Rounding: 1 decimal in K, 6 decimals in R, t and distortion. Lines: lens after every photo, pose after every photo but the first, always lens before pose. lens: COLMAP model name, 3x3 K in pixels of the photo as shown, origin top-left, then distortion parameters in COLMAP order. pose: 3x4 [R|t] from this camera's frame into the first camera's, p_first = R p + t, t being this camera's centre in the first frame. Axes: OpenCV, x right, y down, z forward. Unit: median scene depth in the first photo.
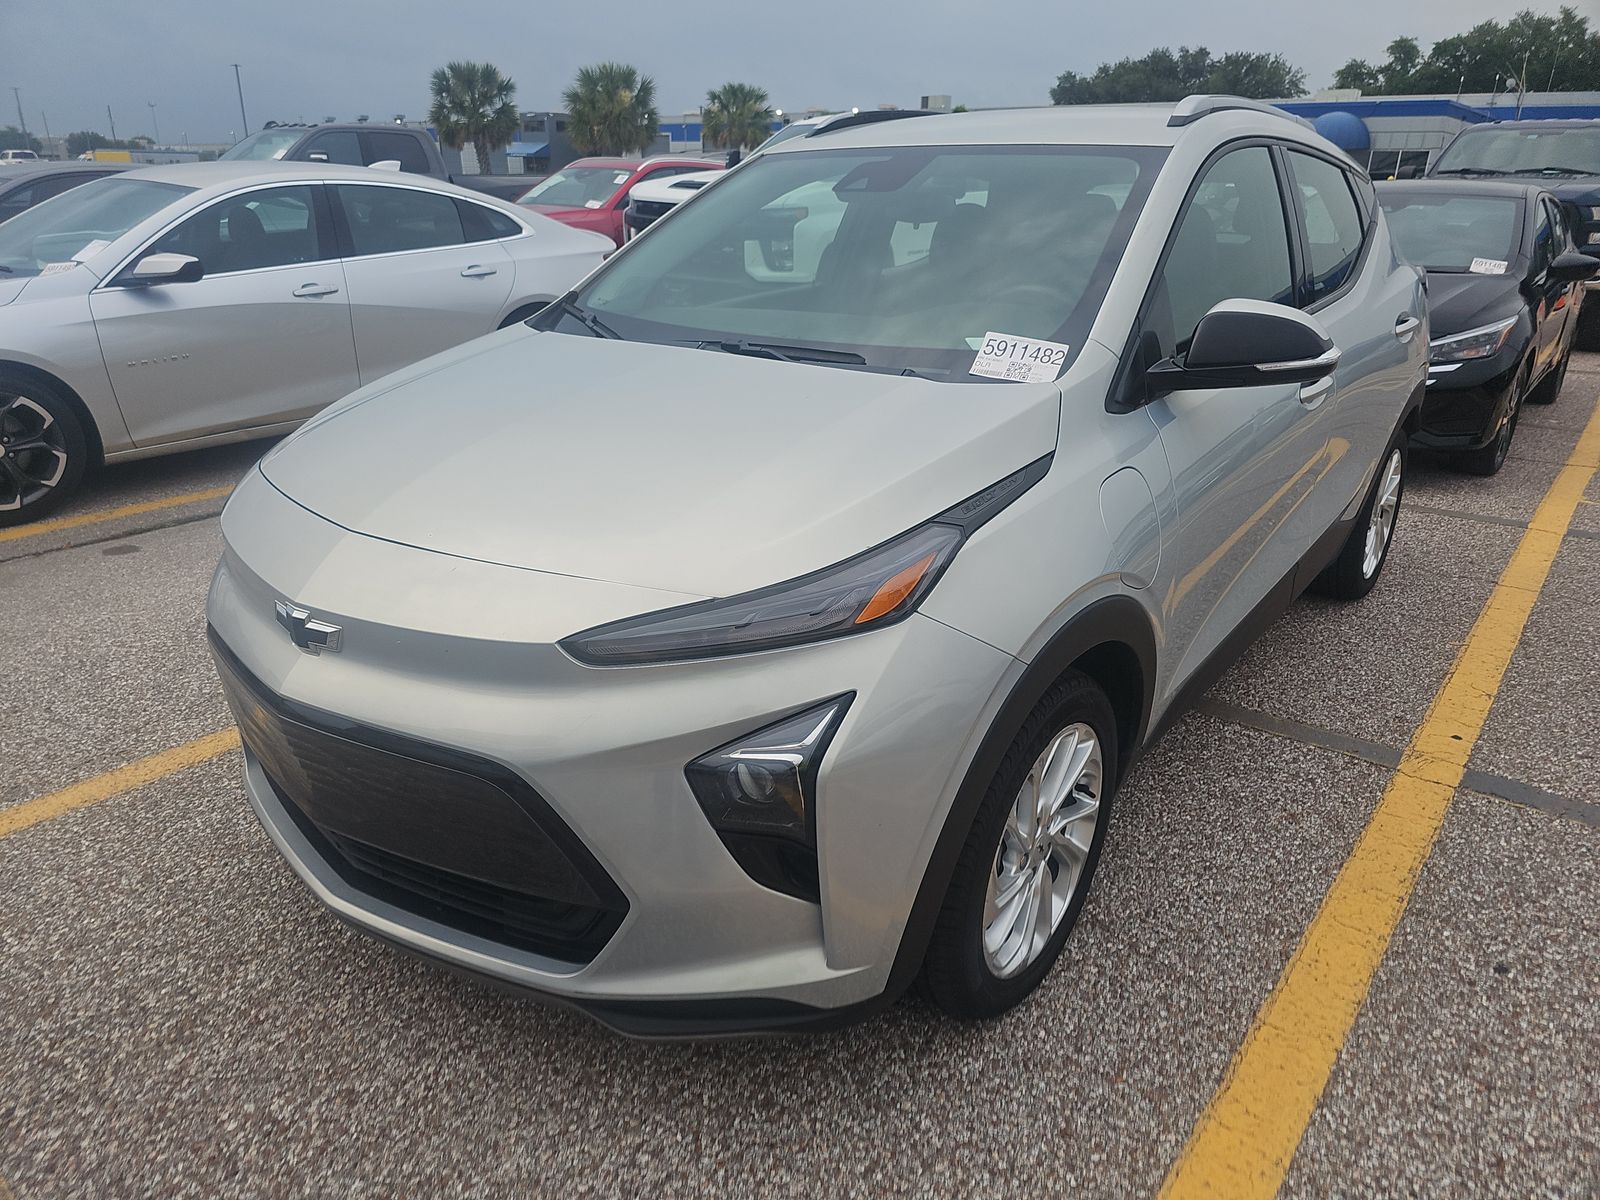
lens RADIAL K [[1087.1, 0, 800.0], [0, 1087.1, 600.0], [0, 0, 1]] dist [0.005413, -0.000035]
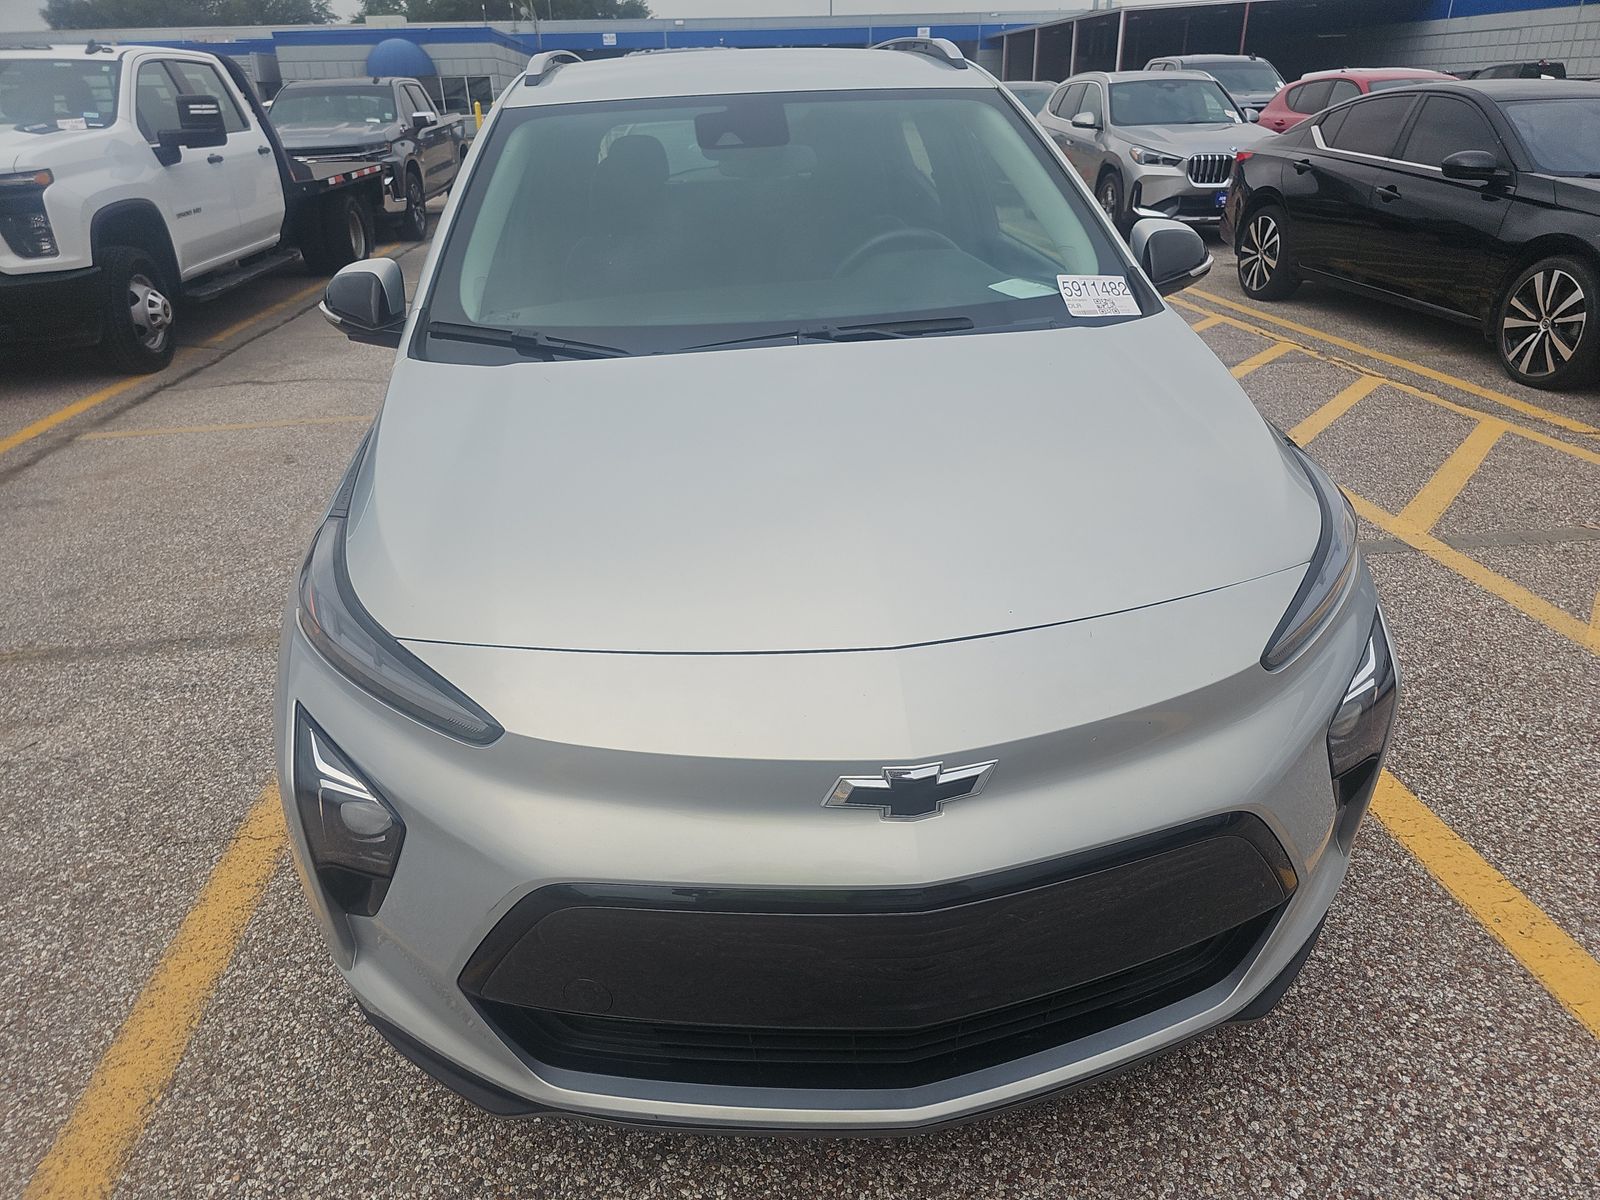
lens RADIAL K [[1087.1, 0, 800.0], [0, 1087.1, 600.0], [0, 0, 1]] dist [0.005413, -0.000035]
pose [[0.703797, -0.328904, 0.629676, -0.756547], [0.293379, 0.941818, 0.164035, -0.195382], [-0.646992, 0.069286, 0.759342, 0.389517]]
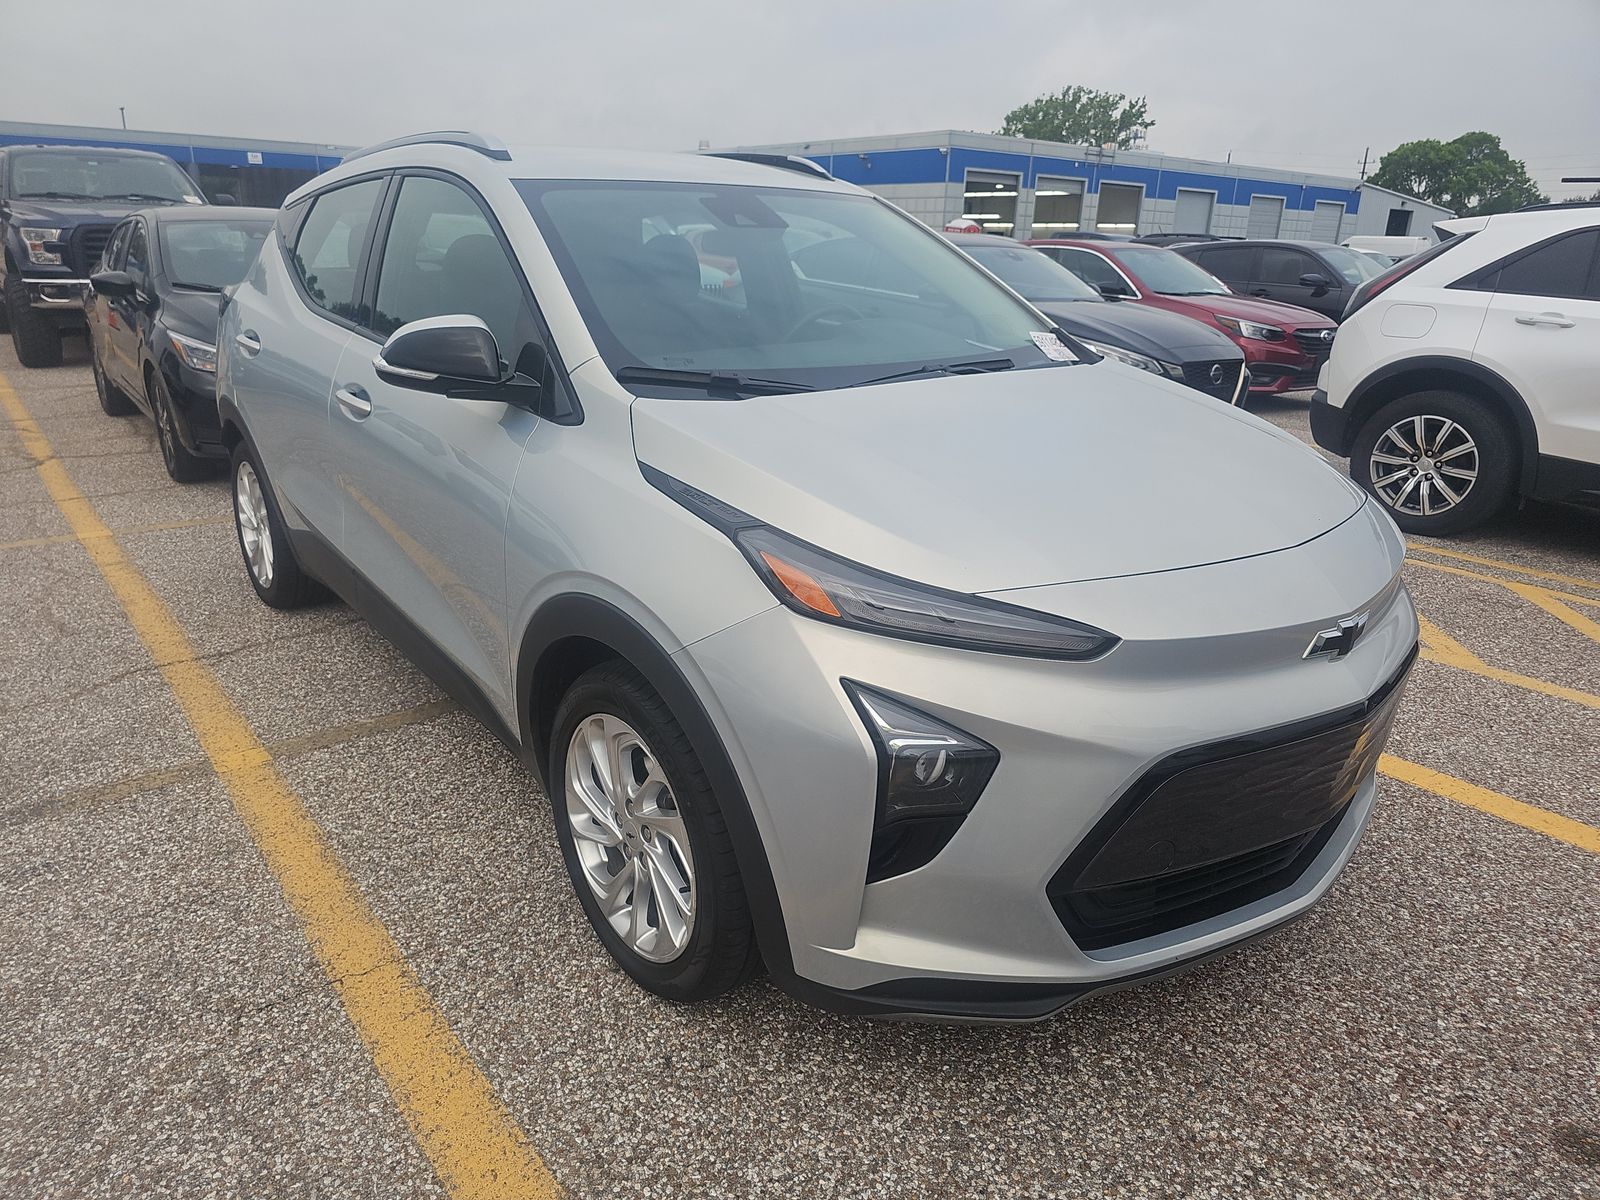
lens RADIAL K [[1081.7, 0, 780.1], [0, 1081.7, 592.7], [0, 0, 1]] dist [0.004983, 0.001769]
pose [[0.228744, -0.309730, 0.922899, -1.256977], [0.336073, 0.914874, 0.223740, -0.353800], [-0.913636, 0.258983, 0.313364, 0.941481]]
